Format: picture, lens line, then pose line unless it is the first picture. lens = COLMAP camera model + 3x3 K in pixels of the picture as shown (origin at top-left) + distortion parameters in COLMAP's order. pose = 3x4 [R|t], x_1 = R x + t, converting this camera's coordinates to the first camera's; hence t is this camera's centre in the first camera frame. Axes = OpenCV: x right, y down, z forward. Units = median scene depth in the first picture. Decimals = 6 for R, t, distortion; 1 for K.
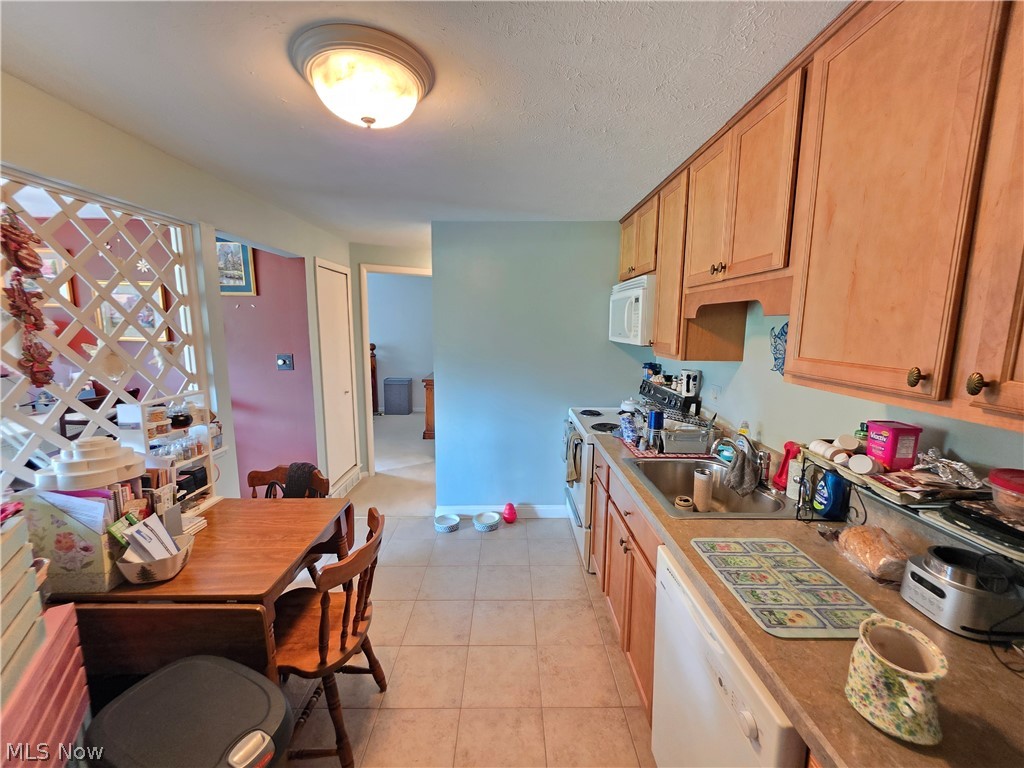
lens RADIAL K [[412.9, 0, 508.2], [0, 412.9, 382.6], [0, 0, 1]] dist [0.008572, 0.000302]
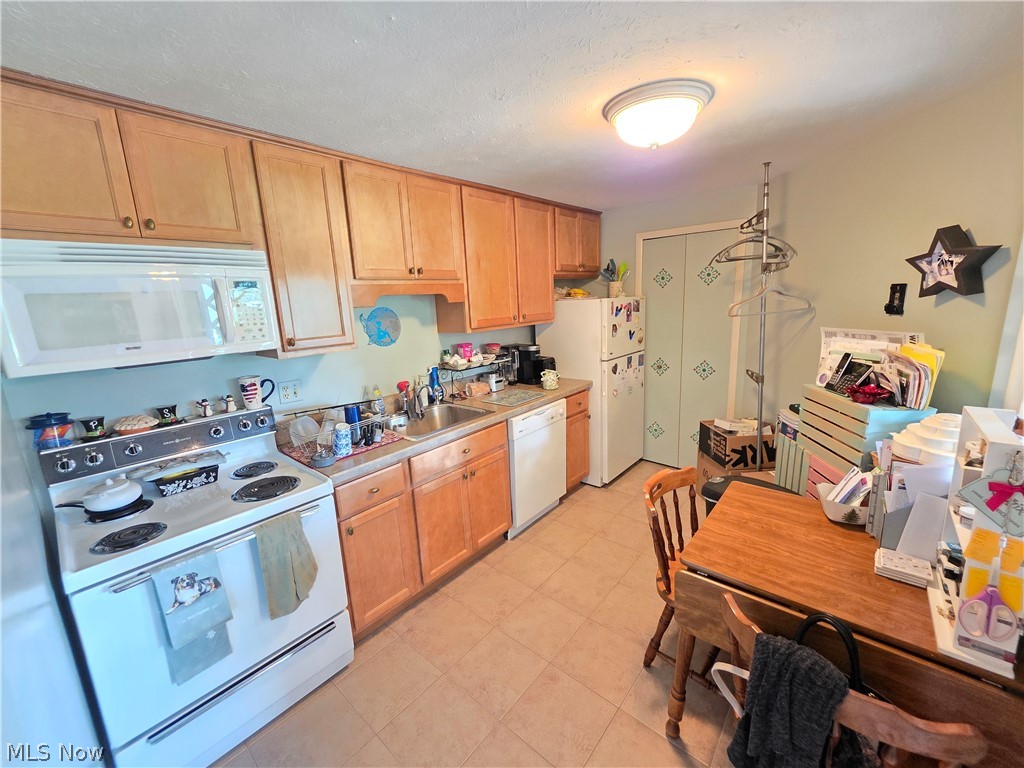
lens RADIAL K [[412.9, 0, 508.2], [0, 412.9, 382.6], [0, 0, 1]] dist [0.008572, 0.000302]
pose [[-0.757175, -0.094277, 0.646373, -0.717949], [0.138087, 0.944065, 0.299454, -0.295671], [-0.638450, 0.315995, -0.701804, 1.938107]]
